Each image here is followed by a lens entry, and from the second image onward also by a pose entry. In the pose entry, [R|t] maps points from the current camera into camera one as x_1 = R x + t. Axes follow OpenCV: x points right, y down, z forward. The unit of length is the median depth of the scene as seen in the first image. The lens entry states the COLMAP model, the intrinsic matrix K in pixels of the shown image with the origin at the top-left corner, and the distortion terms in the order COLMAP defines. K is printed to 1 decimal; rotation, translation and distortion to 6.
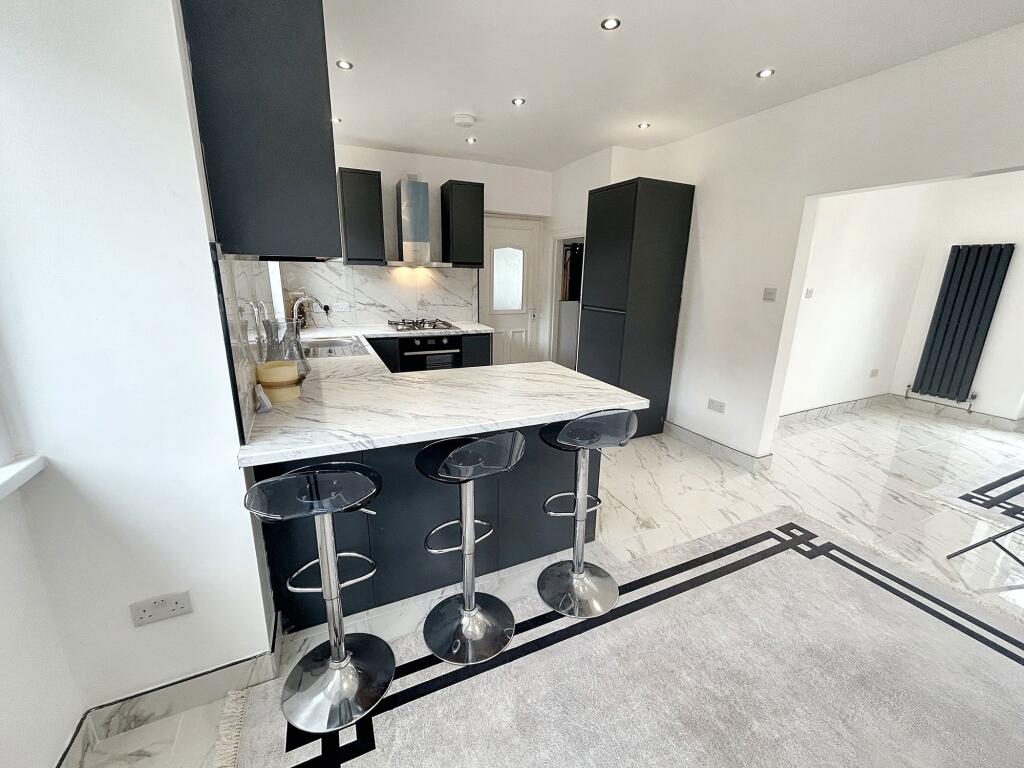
lens RADIAL K [[412.9, 0, 509.6], [0, 412.9, 381.2], [0, 0, 1]] dist [-0.000498, 0.000047]
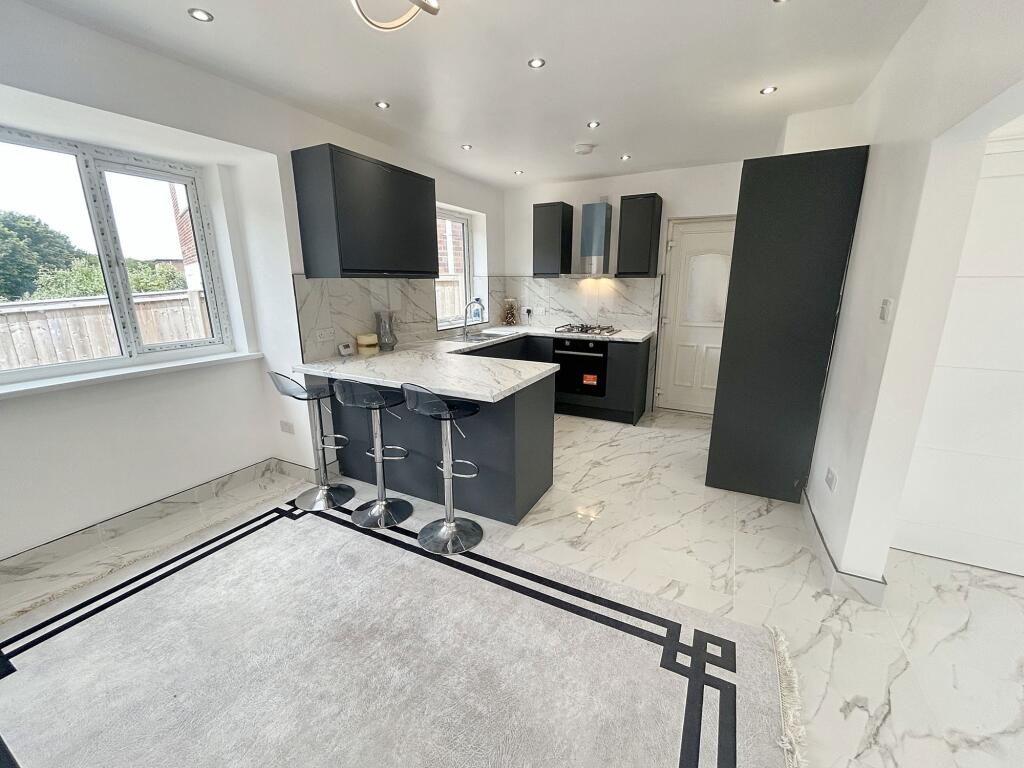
lens RADIAL K [[412.9, 0, 509.6], [0, 412.9, 381.2], [0, 0, 1]] dist [-0.000498, 0.000047]
pose [[0.607066, 0.166699, -0.776970, 0.959371], [-0.185082, 0.980520, 0.065761, -0.057579], [0.772797, 0.103882, 0.626094, 0.257625]]
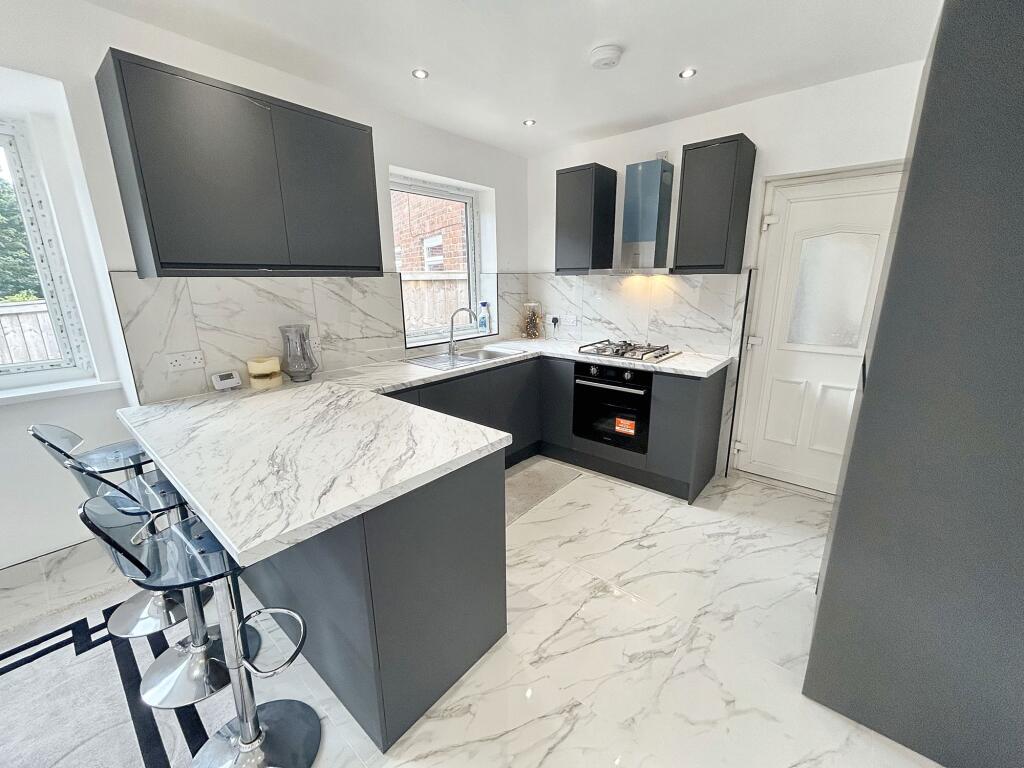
lens RADIAL K [[412.9, 0, 509.6], [0, 412.9, 381.2], [0, 0, 1]] dist [-0.000498, 0.000047]
pose [[0.424102, 0.196693, -0.883996, 0.665026], [-0.213314, 0.970360, 0.113571, -0.208617], [0.880133, 0.140403, 0.453489, 0.805757]]
